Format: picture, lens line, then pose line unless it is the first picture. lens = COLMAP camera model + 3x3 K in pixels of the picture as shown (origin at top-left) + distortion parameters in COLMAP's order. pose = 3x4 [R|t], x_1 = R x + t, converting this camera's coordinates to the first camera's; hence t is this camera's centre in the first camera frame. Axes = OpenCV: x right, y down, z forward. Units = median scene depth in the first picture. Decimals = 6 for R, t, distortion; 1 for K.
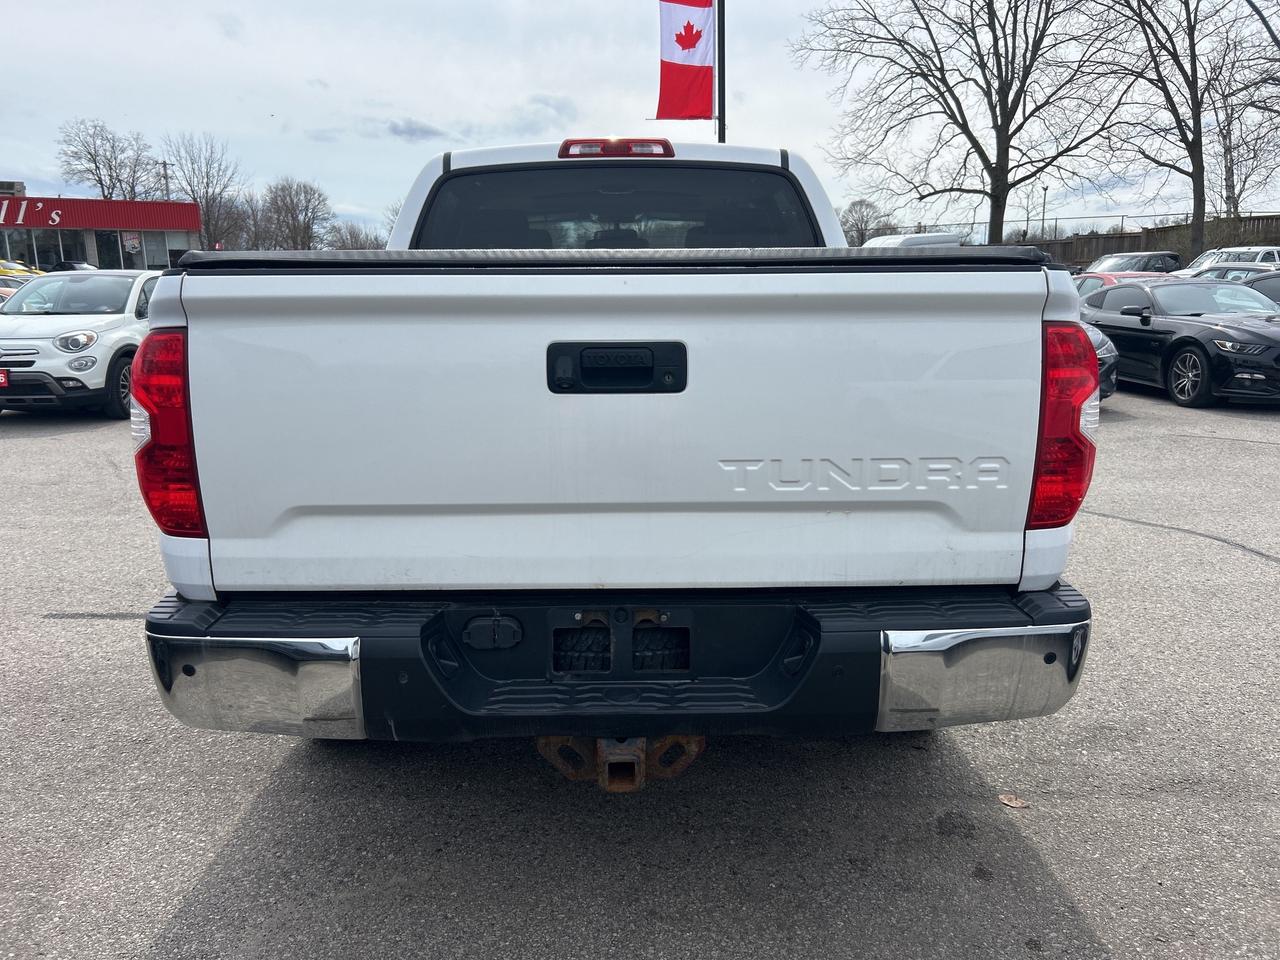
lens RADIAL K [[1009.4, 0, 633.4], [0, 1009.4, 481.1], [0, 0, 1]] dist [0.075433, -0.103842]
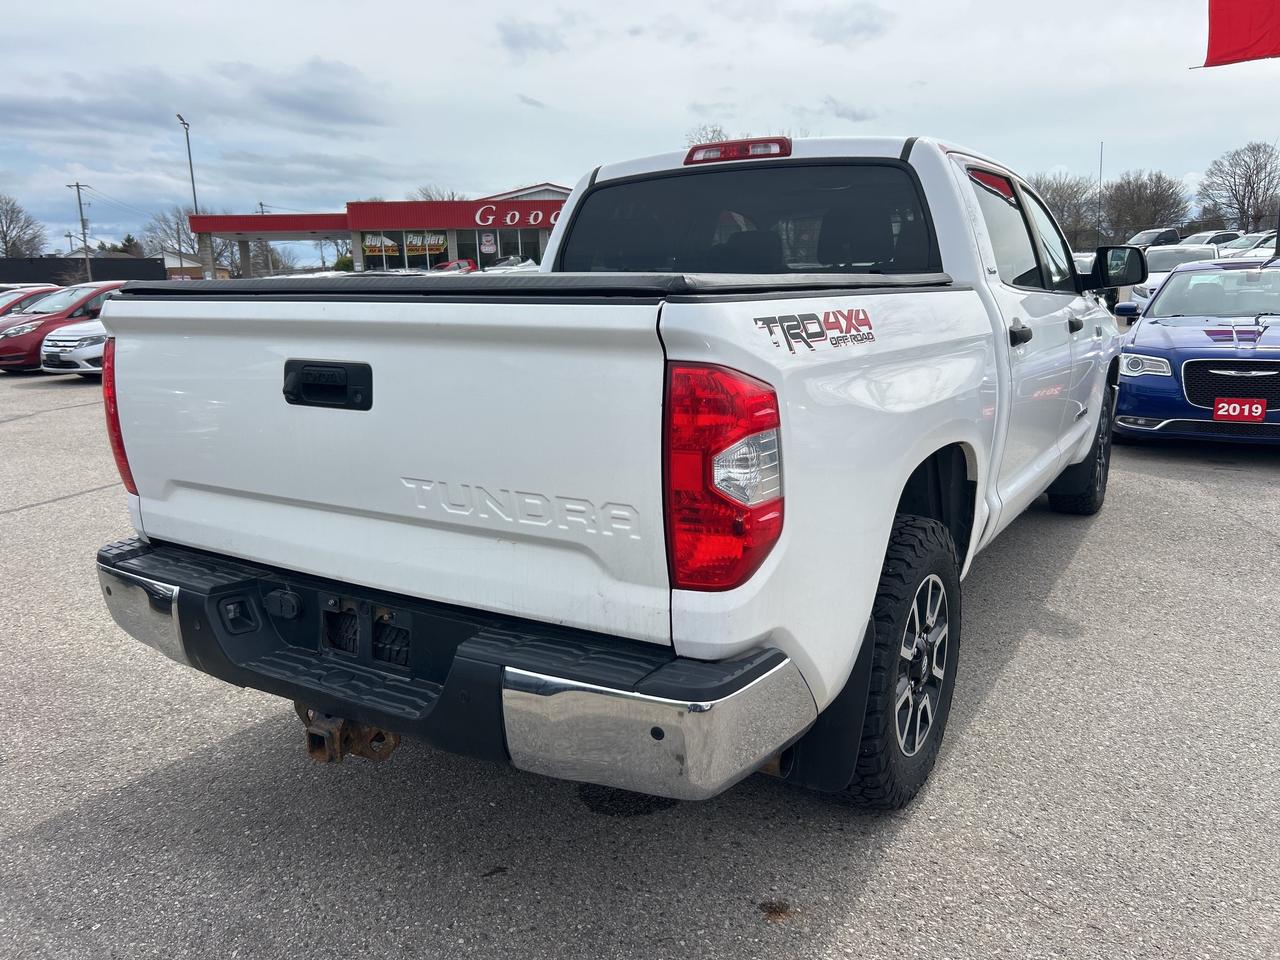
lens RADIAL K [[1009.4, 0, 633.4], [0, 1009.4, 481.1], [0, 0, 1]] dist [0.075433, -0.103842]
pose [[0.837507, 0.104211, -0.536398, 0.844203], [-0.094214, 0.994484, 0.046106, -0.086671], [0.538244, 0.011922, 0.842705, 0.229996]]
